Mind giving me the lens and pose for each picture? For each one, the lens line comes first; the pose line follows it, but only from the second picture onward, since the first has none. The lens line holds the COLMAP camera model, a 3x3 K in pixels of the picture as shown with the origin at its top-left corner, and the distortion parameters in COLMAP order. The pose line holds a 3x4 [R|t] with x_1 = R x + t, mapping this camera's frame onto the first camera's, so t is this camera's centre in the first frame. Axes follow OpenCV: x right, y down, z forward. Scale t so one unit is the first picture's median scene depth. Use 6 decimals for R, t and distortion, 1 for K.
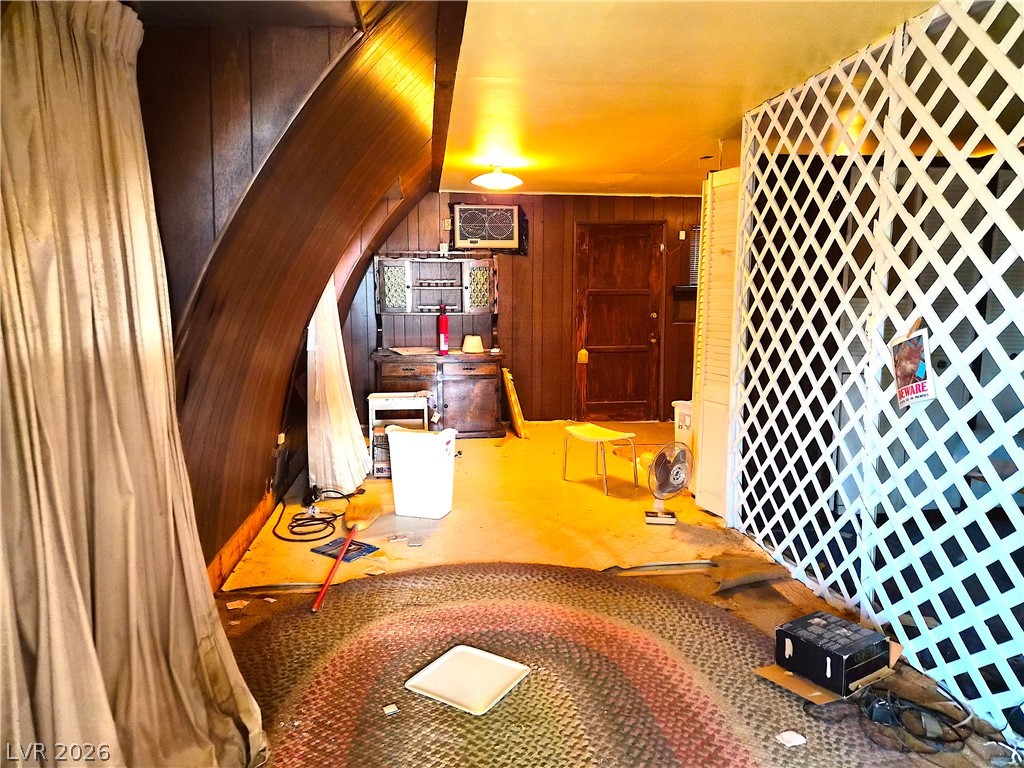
lens RADIAL K [[692.6, 0, 514.3], [0, 692.6, 370.2], [0, 0, 1]] dist [0.074088, -0.069683]
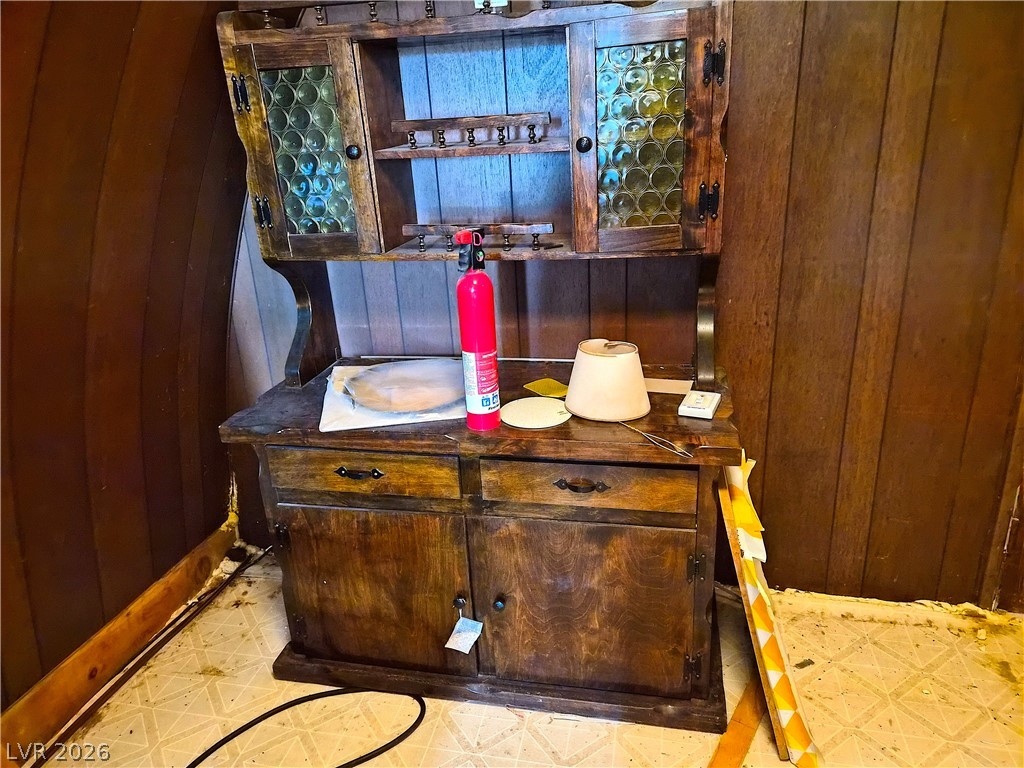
lens RADIAL K [[692.6, 0, 514.3], [0, 692.6, 370.2], [0, 0, 1]] dist [0.074088, -0.069683]
pose [[0.941367, 0.062585, -0.331528, -0.008275], [0.005384, 0.979732, 0.200239, -0.090610], [0.337341, -0.190283, 0.921951, 0.751928]]
